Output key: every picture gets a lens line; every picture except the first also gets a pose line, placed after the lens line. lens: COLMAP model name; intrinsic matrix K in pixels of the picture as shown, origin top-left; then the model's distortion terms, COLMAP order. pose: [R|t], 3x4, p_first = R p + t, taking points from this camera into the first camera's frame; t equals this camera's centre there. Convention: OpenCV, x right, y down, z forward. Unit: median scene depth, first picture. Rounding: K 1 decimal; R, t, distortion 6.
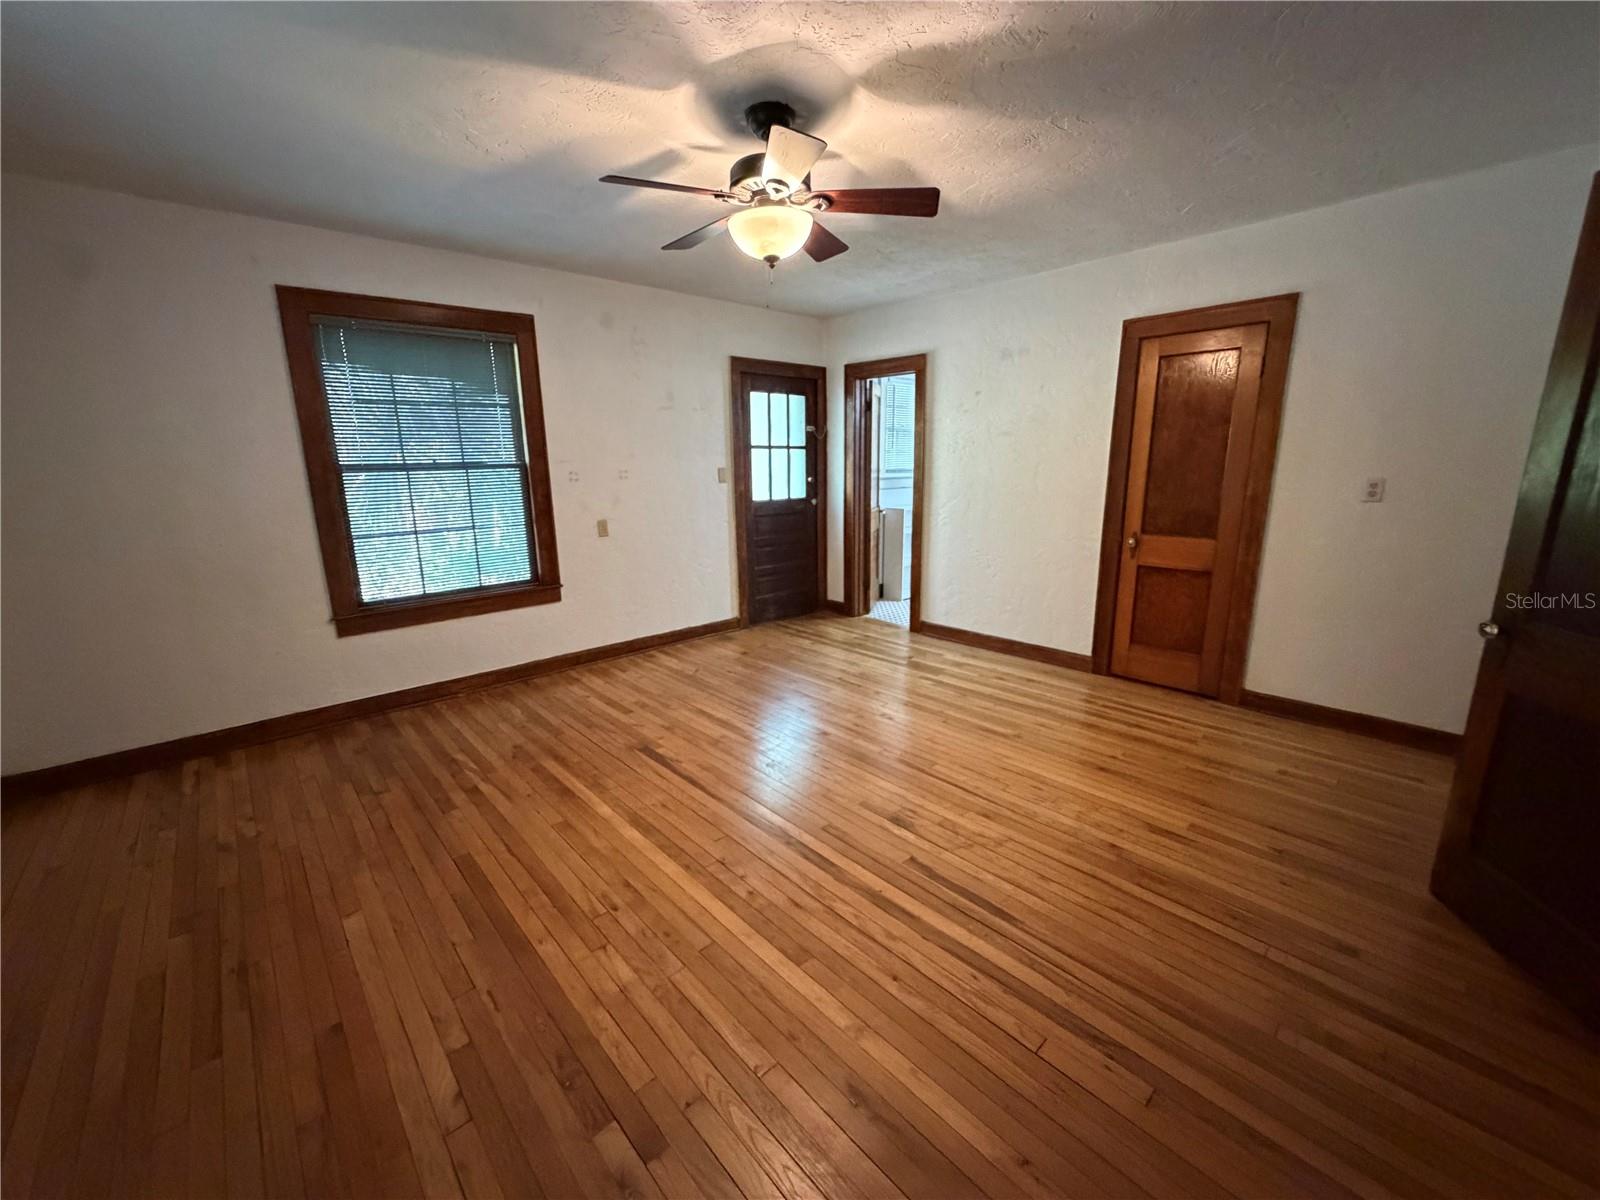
lens RADIAL K [[637.3, 0, 795.3], [0, 637.3, 603.0], [0, 0, 1]] dist [0.001748, -0.000409]
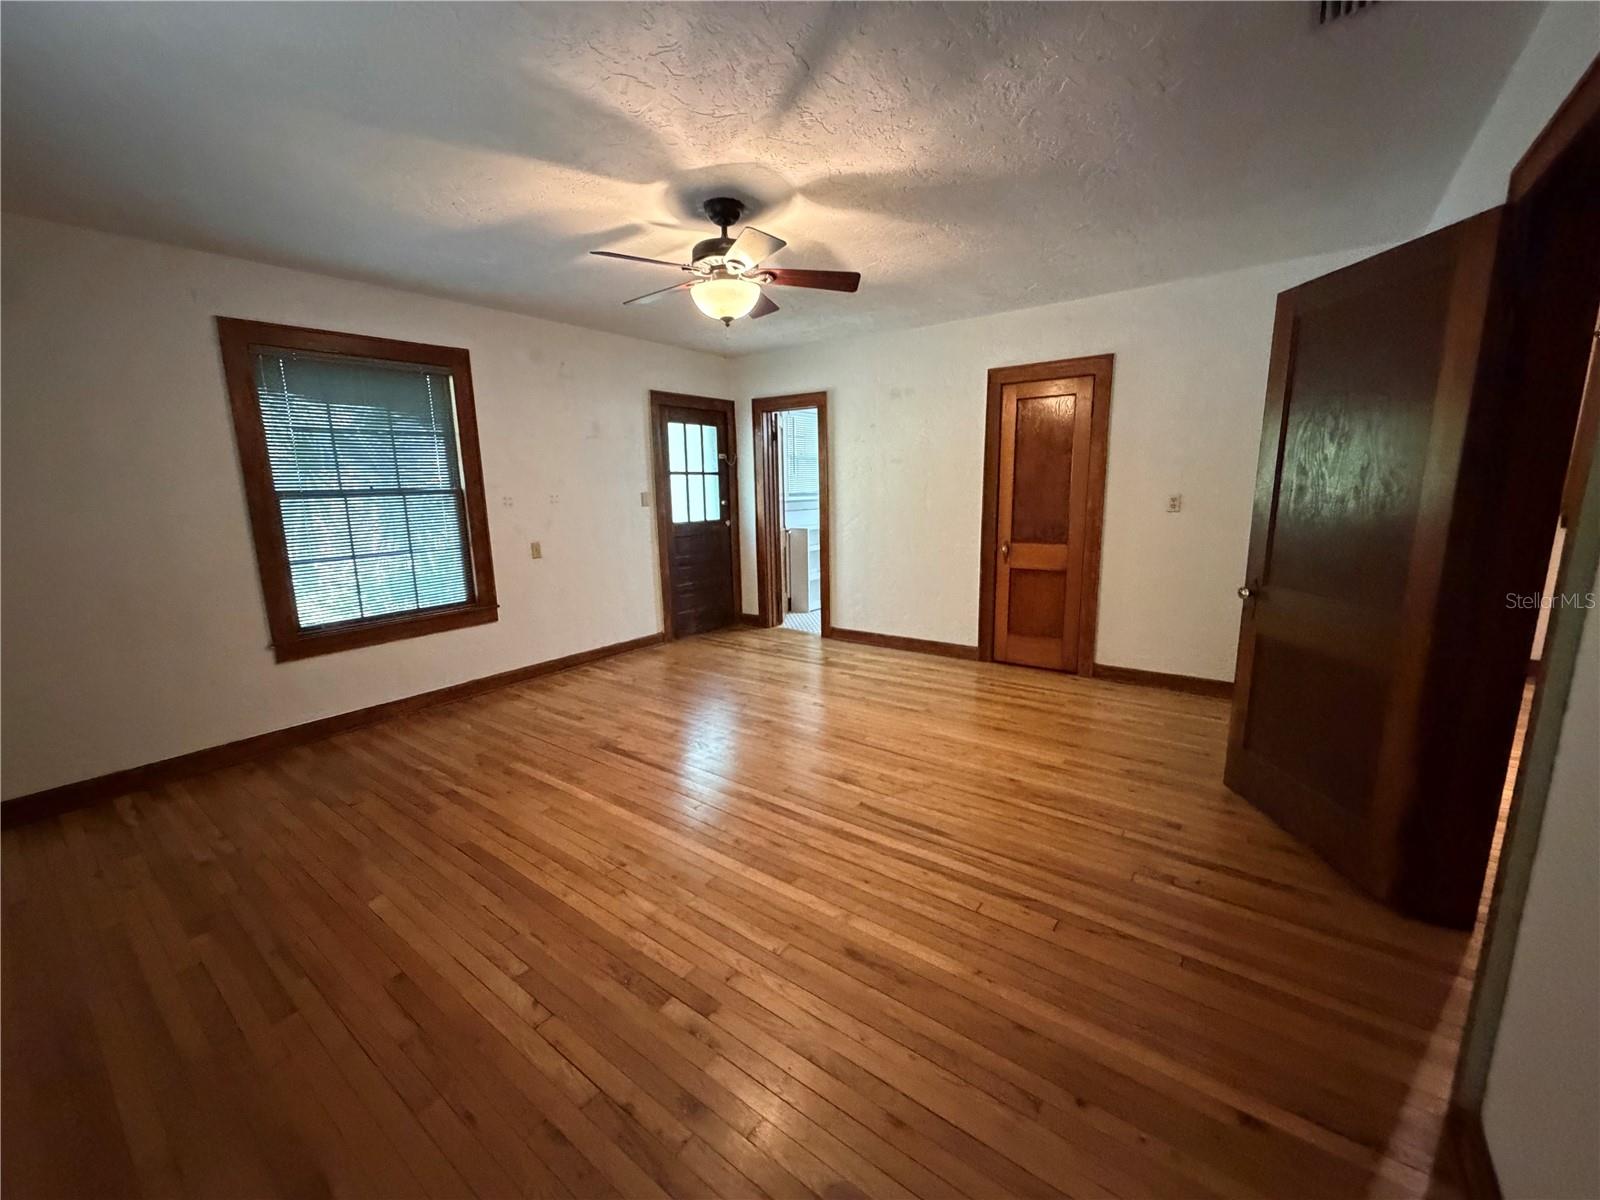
lens RADIAL K [[637.3, 0, 793.6], [0, 637.3, 605.5], [0, 0, 1]] dist [0.001748, -0.000409]
pose [[0.983032, -0.041339, 0.178717, -0.115119], [0.047881, 0.998326, -0.032451, 0.041084], [-0.177076, 0.040457, 0.983365, -0.153555]]
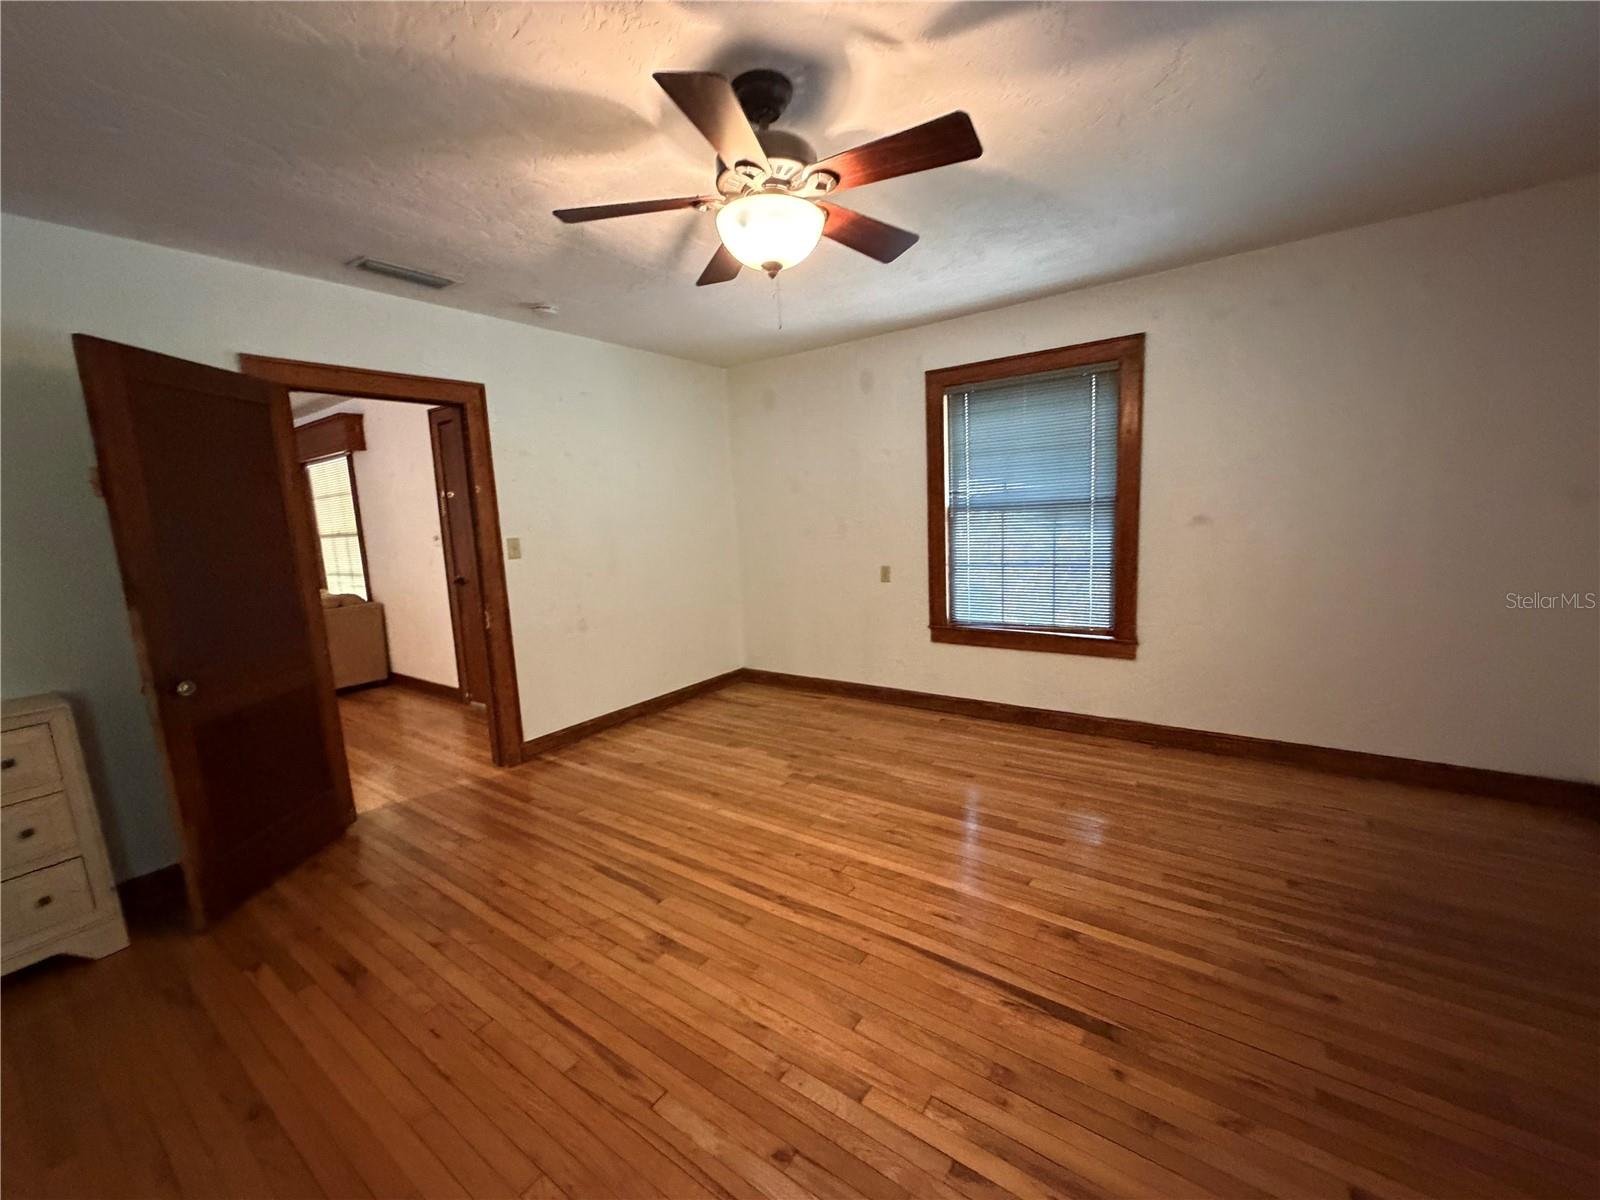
lens RADIAL K [[637.3, 0, 799.7], [0, 637.3, 595.5], [0, 0, 1]] dist [0.001748, -0.000409]
pose [[-0.973888, 0.092602, -0.207284, 0.099907], [0.013750, 0.935415, 0.353285, -0.331729], [0.226611, 0.341210, -0.912263, 1.412373]]
